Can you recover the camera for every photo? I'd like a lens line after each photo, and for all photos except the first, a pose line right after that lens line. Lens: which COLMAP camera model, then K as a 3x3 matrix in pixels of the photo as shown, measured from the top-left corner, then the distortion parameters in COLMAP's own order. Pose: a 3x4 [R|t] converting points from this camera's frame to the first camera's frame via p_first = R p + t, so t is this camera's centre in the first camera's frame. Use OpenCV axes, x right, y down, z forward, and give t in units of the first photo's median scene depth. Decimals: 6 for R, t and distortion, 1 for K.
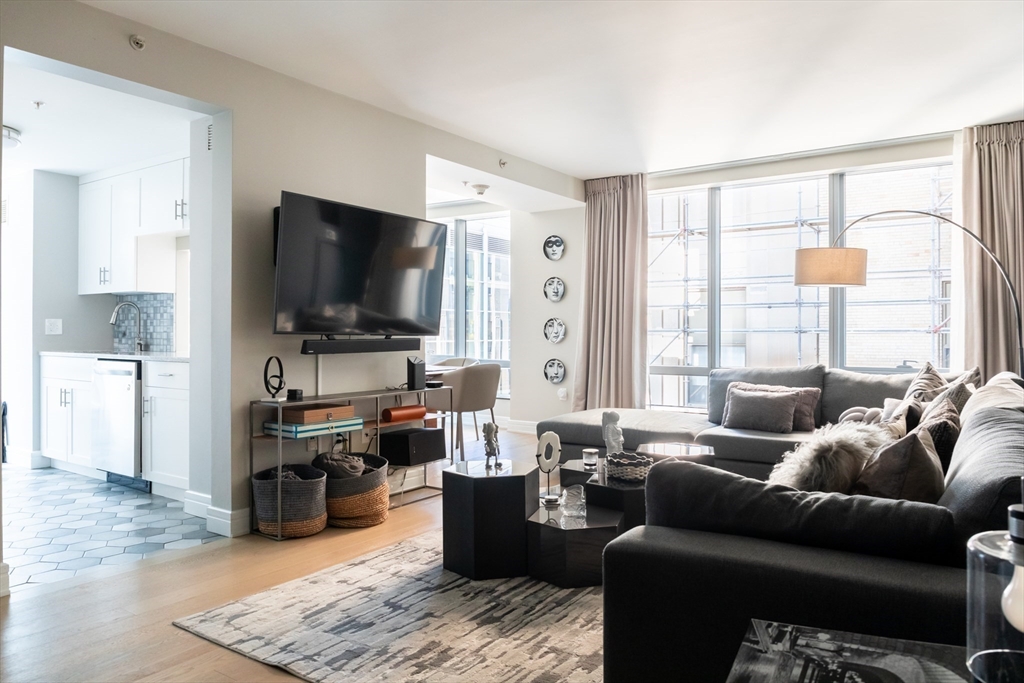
lens RADIAL K [[707.8, 0, 527.9], [0, 707.8, 331.8], [0, 0, 1]] dist [-0.027486, 0.003690]
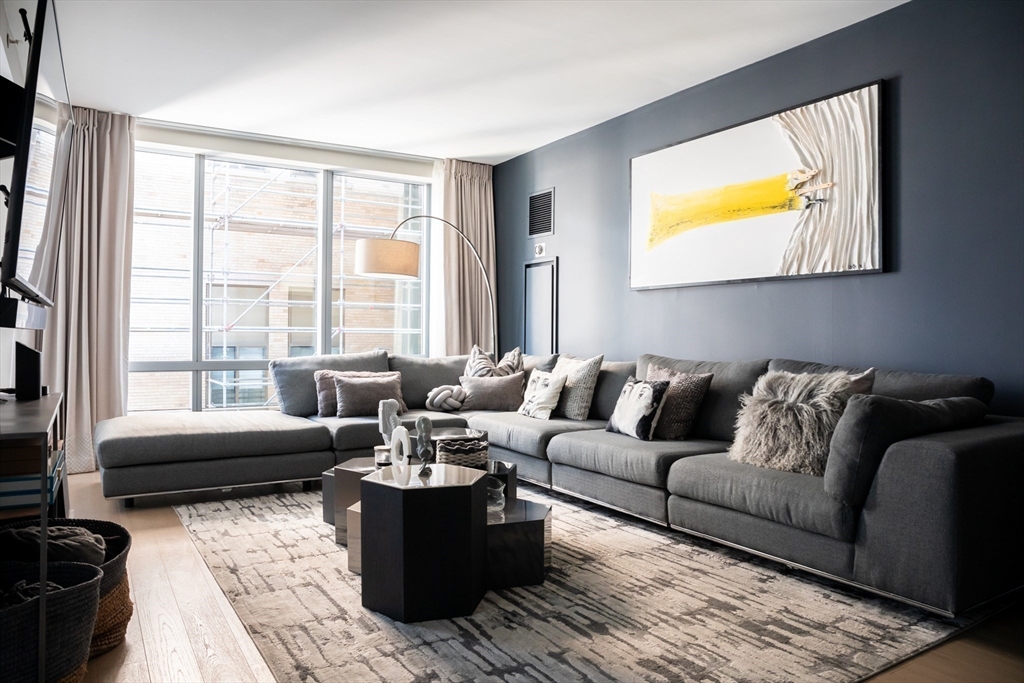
lens RADIAL K [[707.8, 0, 510.9], [0, 707.8, 329.3], [0, 0, 1]] dist [-0.027486, 0.003690]
pose [[0.416814, 0.013001, 0.908899, -0.816823], [0.001035, 0.999890, -0.014777, 0.052813], [-0.908991, 0.007100, 0.416755, 0.677567]]
